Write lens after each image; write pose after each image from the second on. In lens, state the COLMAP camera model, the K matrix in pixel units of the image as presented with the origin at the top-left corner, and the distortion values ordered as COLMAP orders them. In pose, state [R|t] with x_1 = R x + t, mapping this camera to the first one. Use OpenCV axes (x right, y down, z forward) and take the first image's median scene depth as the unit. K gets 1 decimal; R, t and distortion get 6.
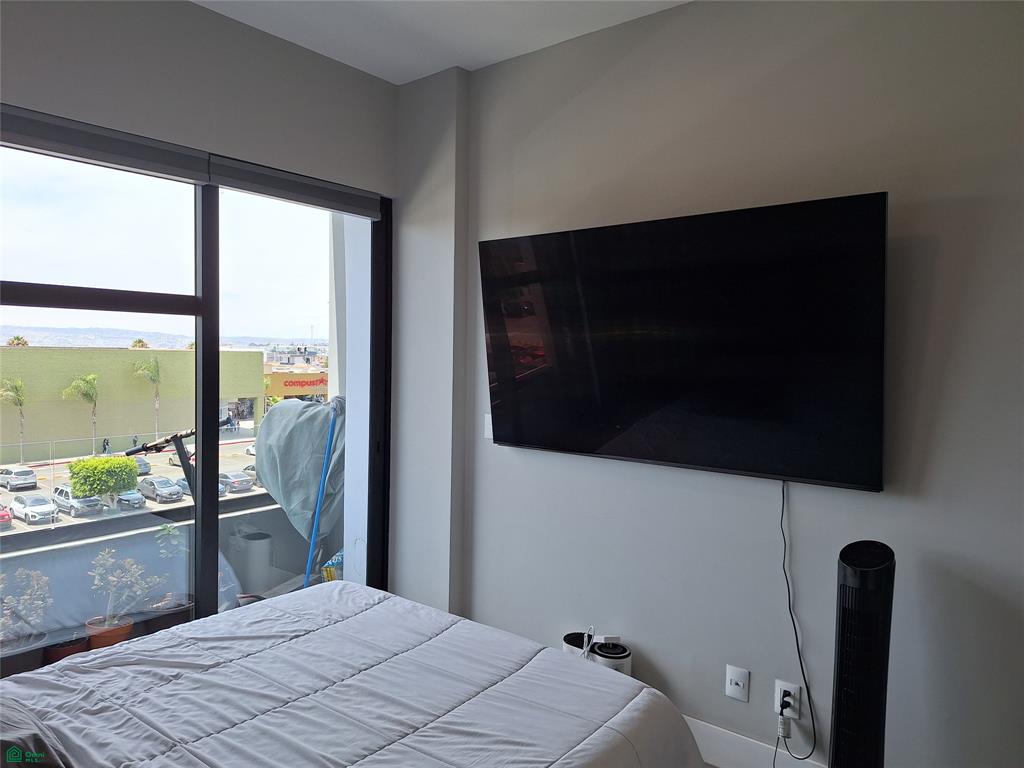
lens RADIAL K [[704.6, 0, 512.0], [0, 704.6, 384.0], [0, 0, 1]] dist [0.001348, -0.000135]
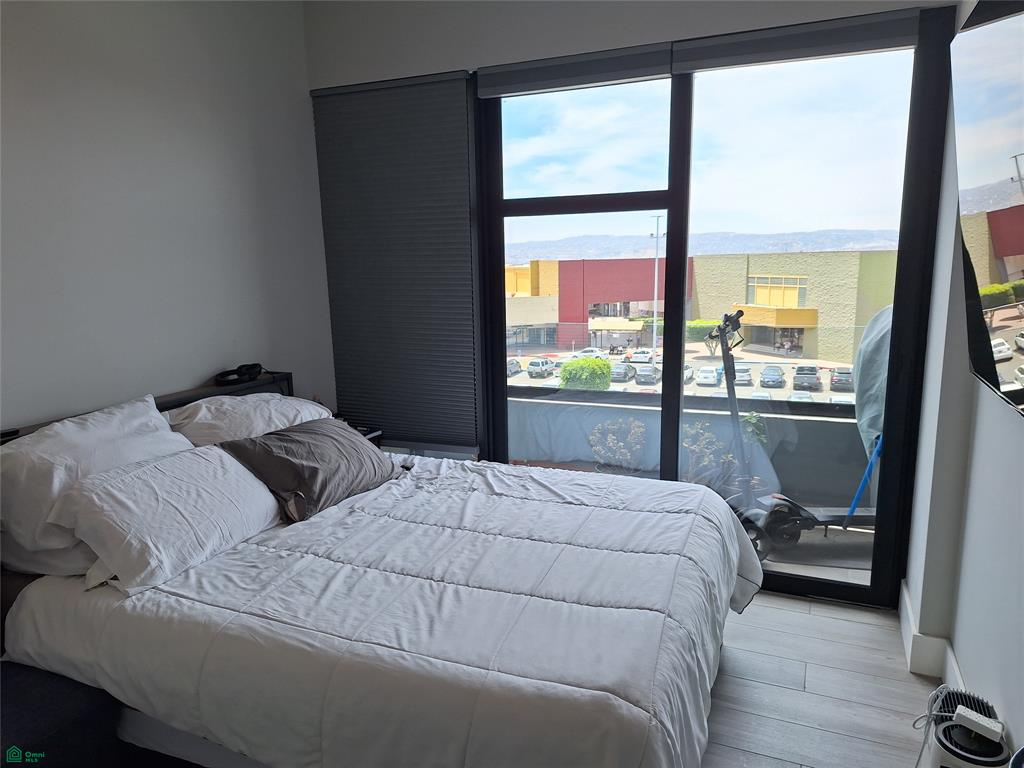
lens RADIAL K [[699.3, 0, 512.0], [0, 699.3, 384.0], [0, 0, 1]] dist [0.066498, -0.000013]
pose [[0.281161, 0.147498, -0.948258, 0.647206], [-0.020986, 0.988827, 0.147586, 0.013689], [0.959431, -0.021595, 0.281114, 0.578620]]
